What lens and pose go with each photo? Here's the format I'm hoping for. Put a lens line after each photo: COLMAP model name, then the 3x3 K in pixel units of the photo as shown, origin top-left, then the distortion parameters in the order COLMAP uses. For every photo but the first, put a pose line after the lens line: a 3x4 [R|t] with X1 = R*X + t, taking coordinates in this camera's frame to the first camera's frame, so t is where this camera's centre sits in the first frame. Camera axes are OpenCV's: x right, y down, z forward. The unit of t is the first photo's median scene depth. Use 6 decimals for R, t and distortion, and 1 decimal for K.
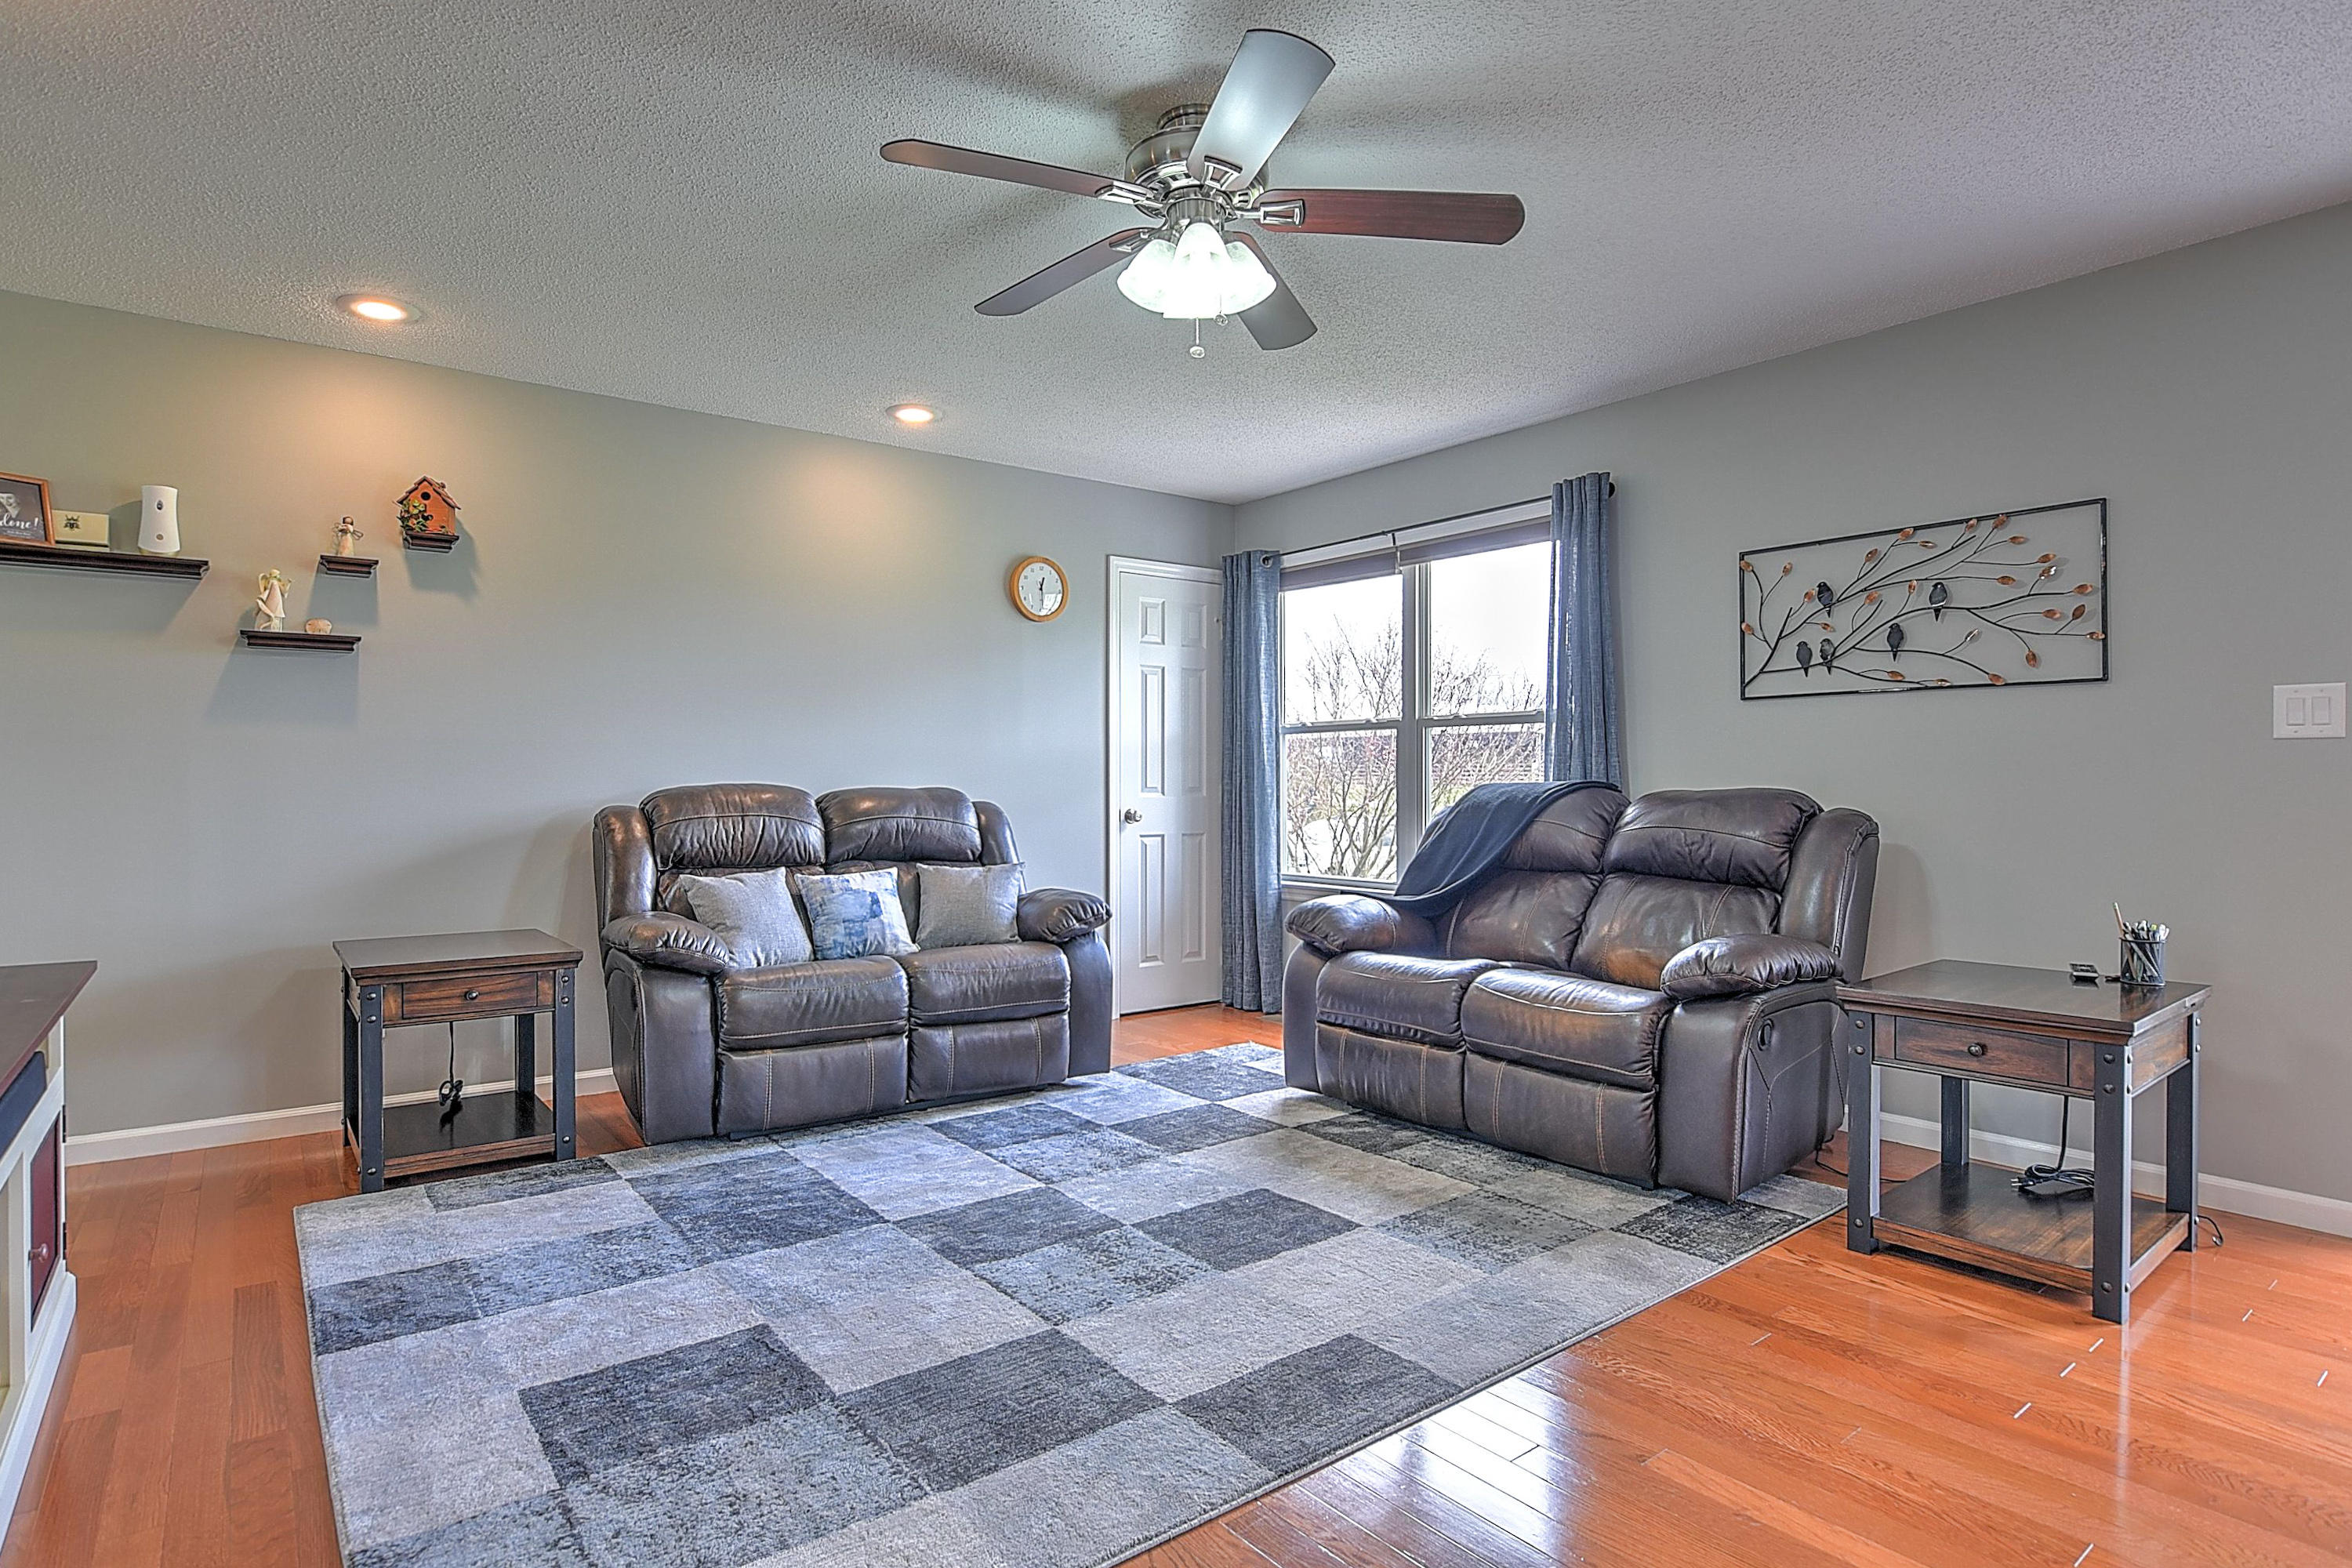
lens RADIAL K [[1206.1, 0, 1164.2], [0, 1206.1, 796.4], [0, 0, 1]] dist [-0.028256, 0.005439]
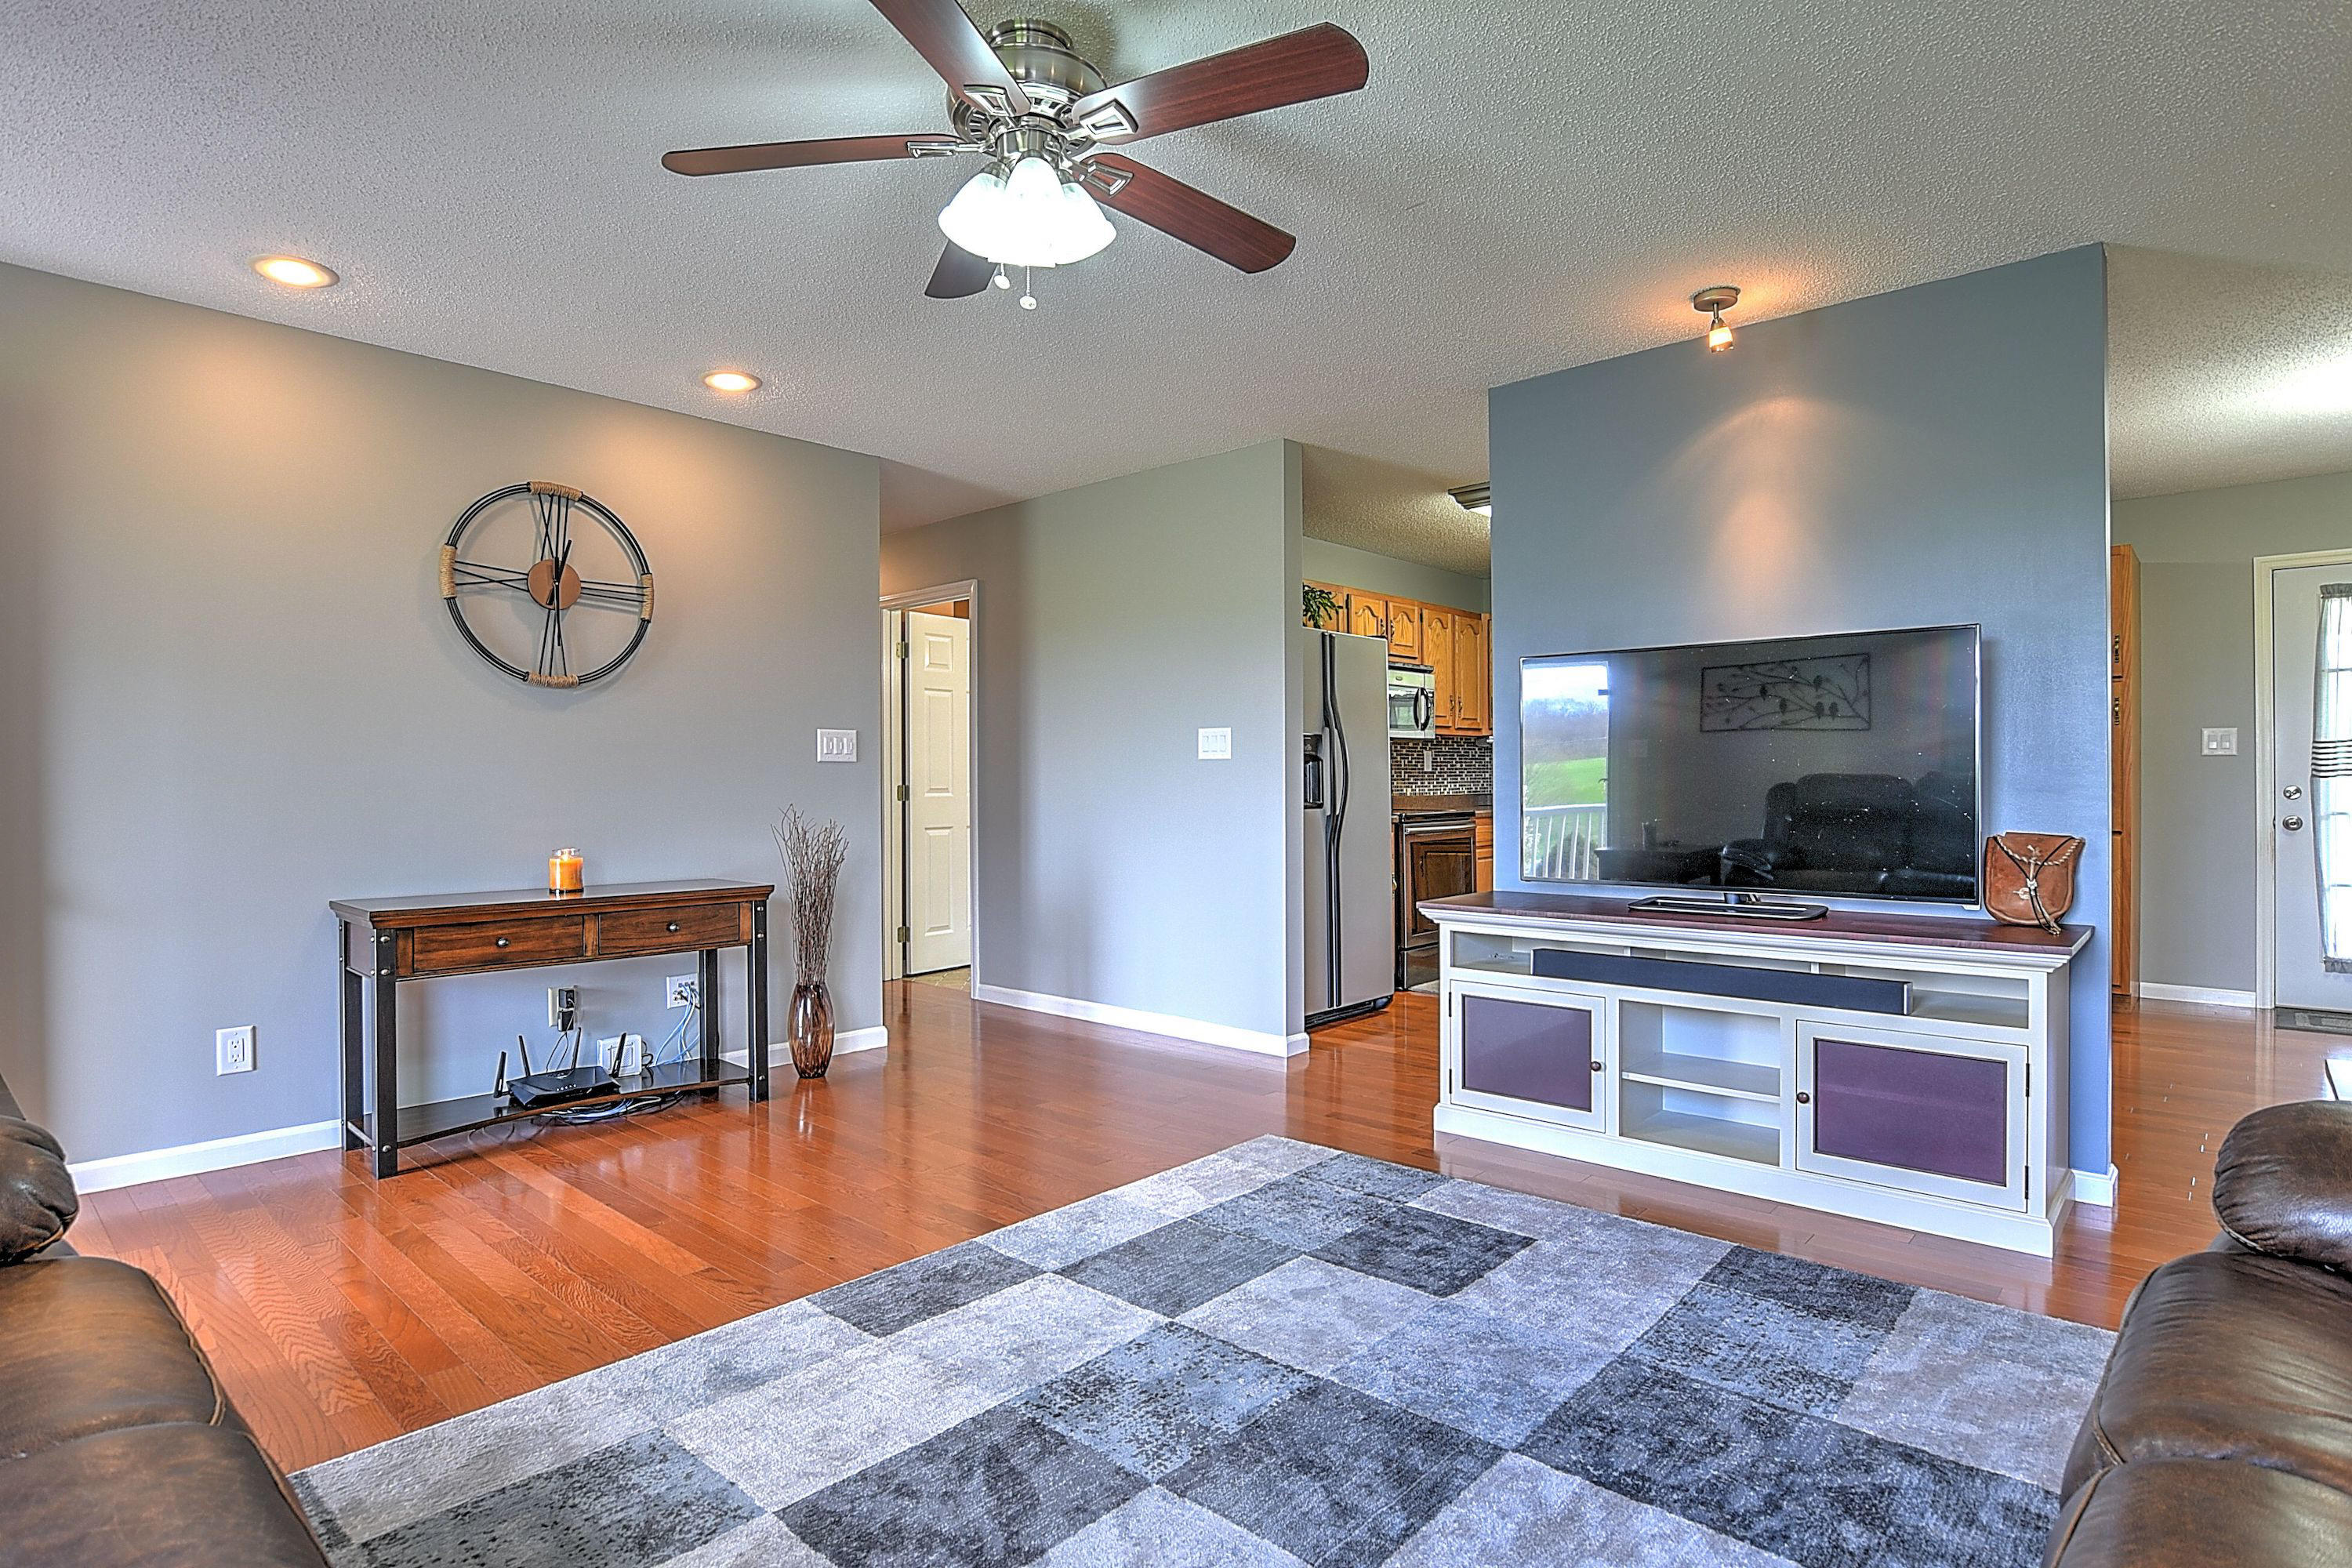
lens RADIAL K [[1206.1, 0, 1159.8], [0, 1206.1, 786.4], [0, 0, 1]] dist [-0.028256, 0.005439]
pose [[-0.985501, 0.006867, -0.169528, 0.058063], [0.004901, 0.999916, 0.012015, -0.015782], [0.169596, 0.011010, -0.985452, 1.317905]]
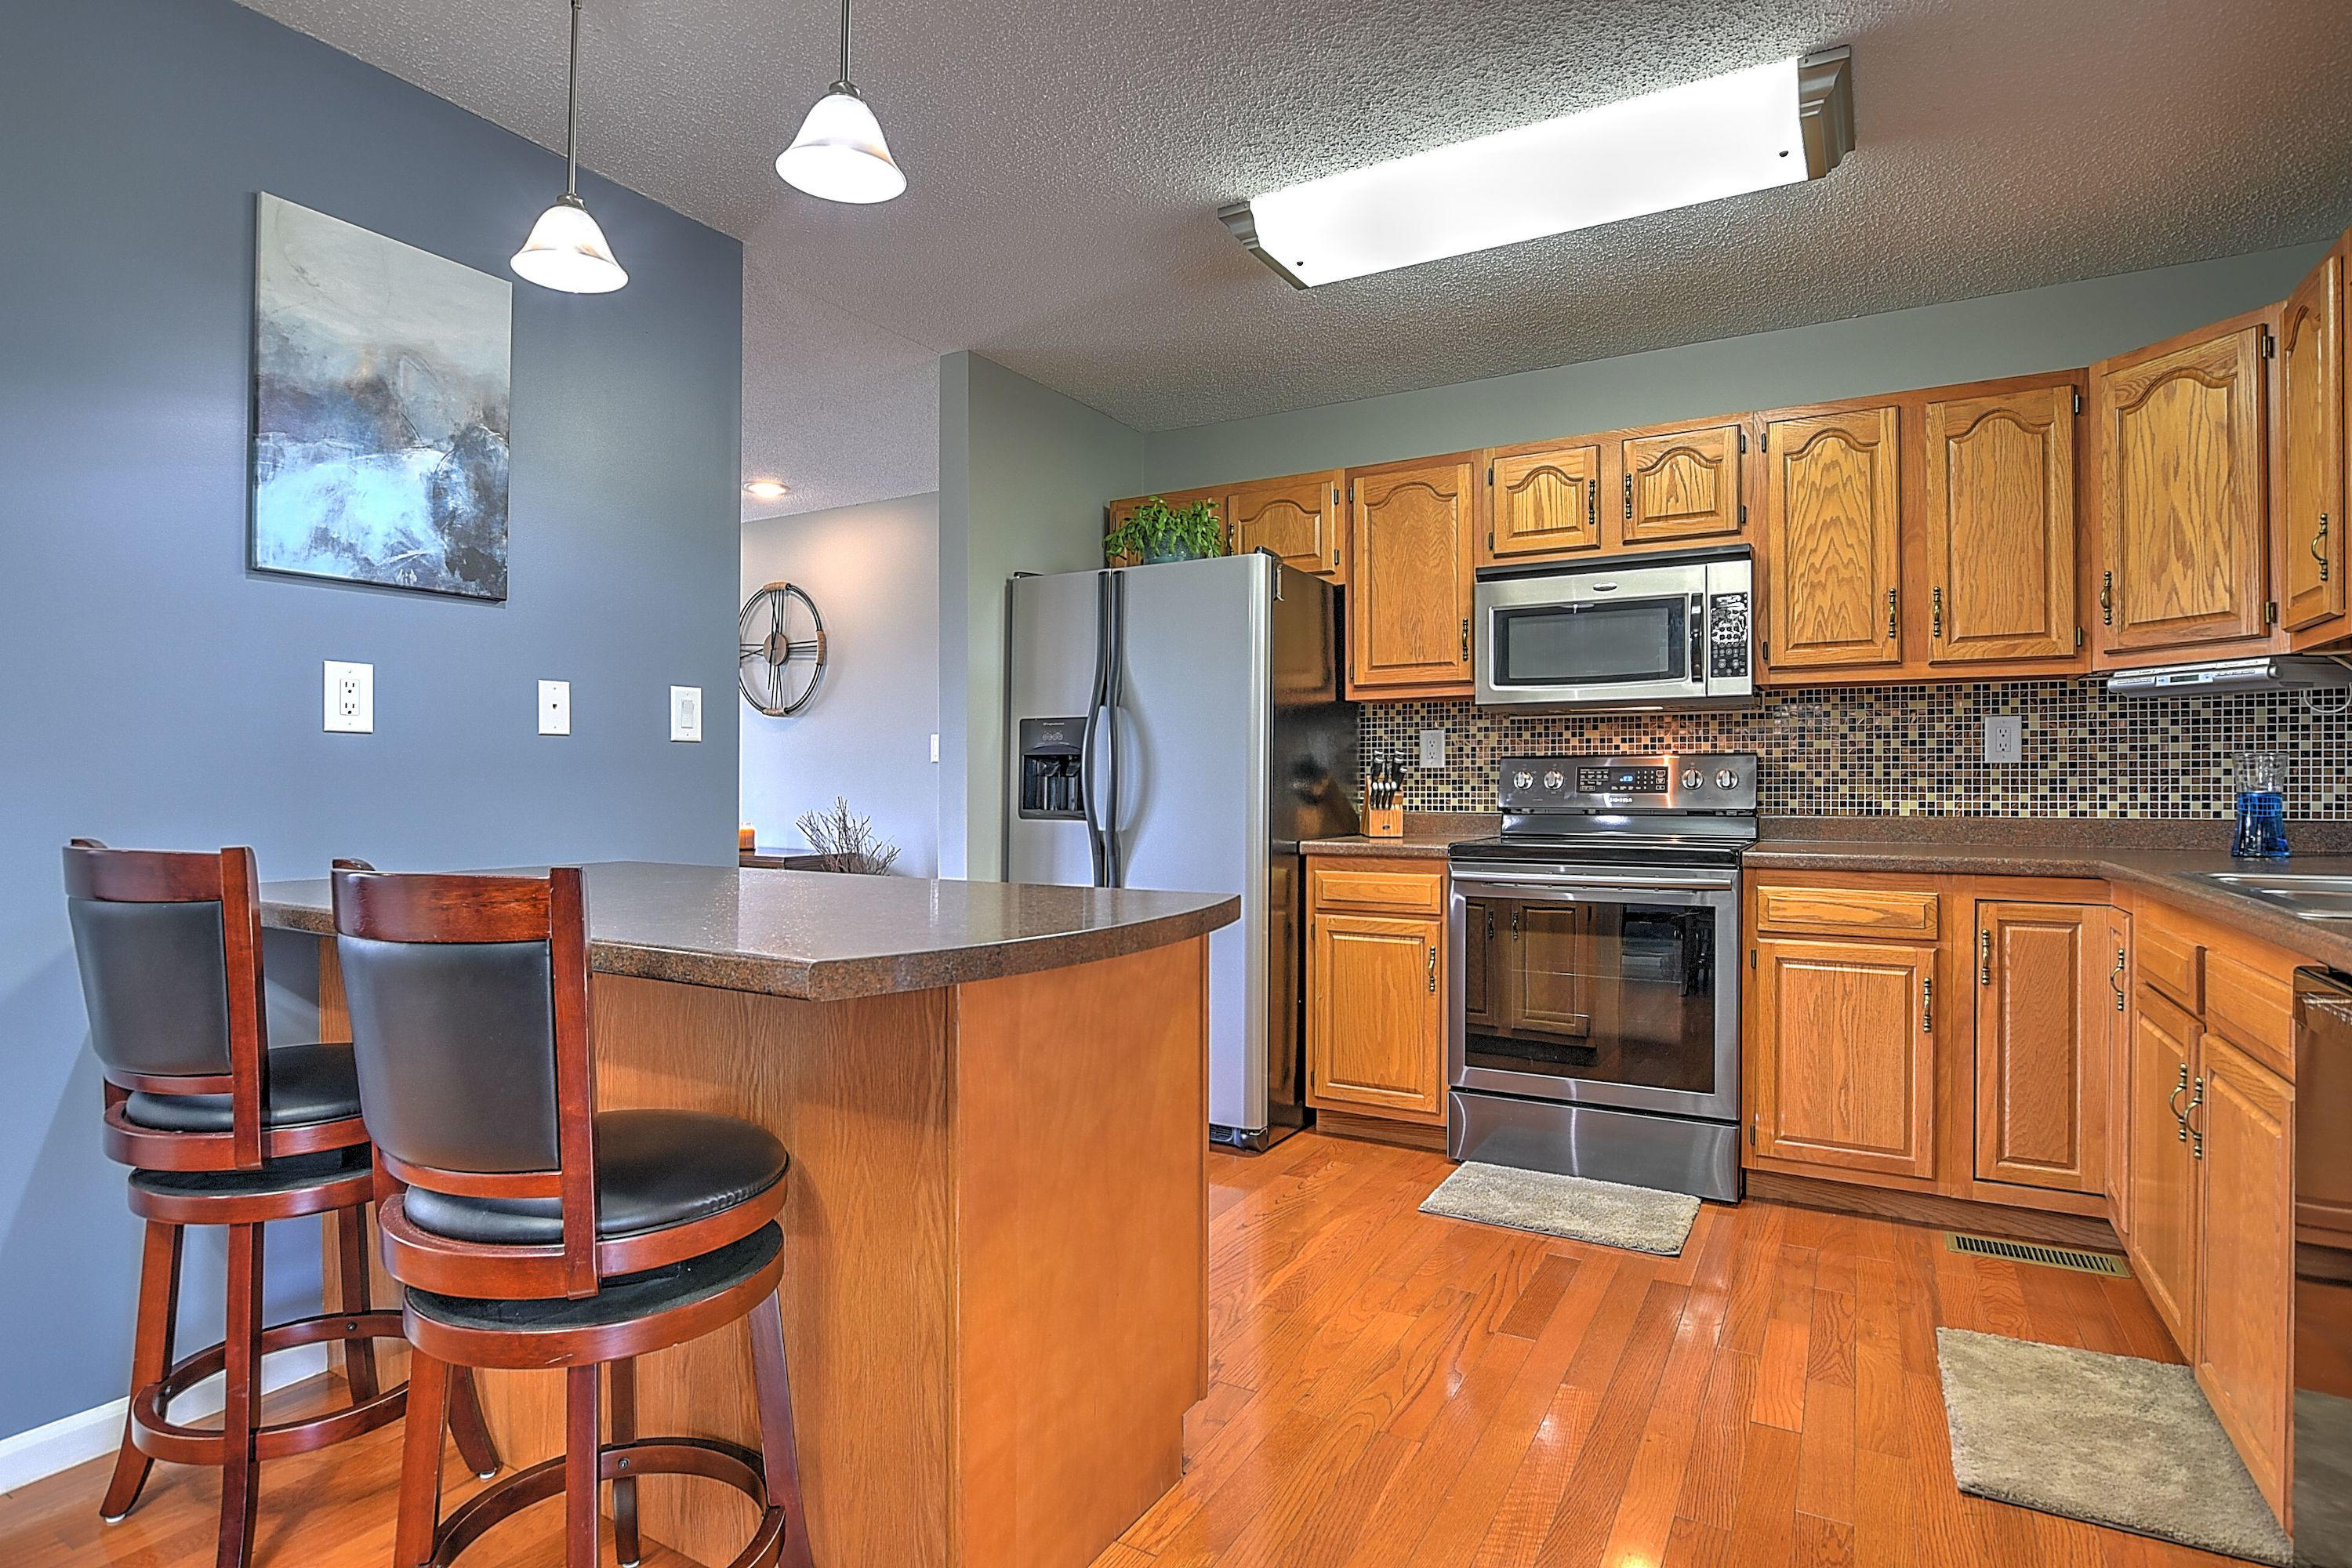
lens RADIAL K [[1206.1, 0, 1176.3], [0, 1206.1, 785.1], [0, 0, 1]] dist [-0.028256, 0.005439]
pose [[-0.387853, -0.002036, 0.921719, -1.369070], [0.006113, 0.999970, 0.004781, -0.005603], [-0.921701, 0.007489, -0.387829, 0.250352]]
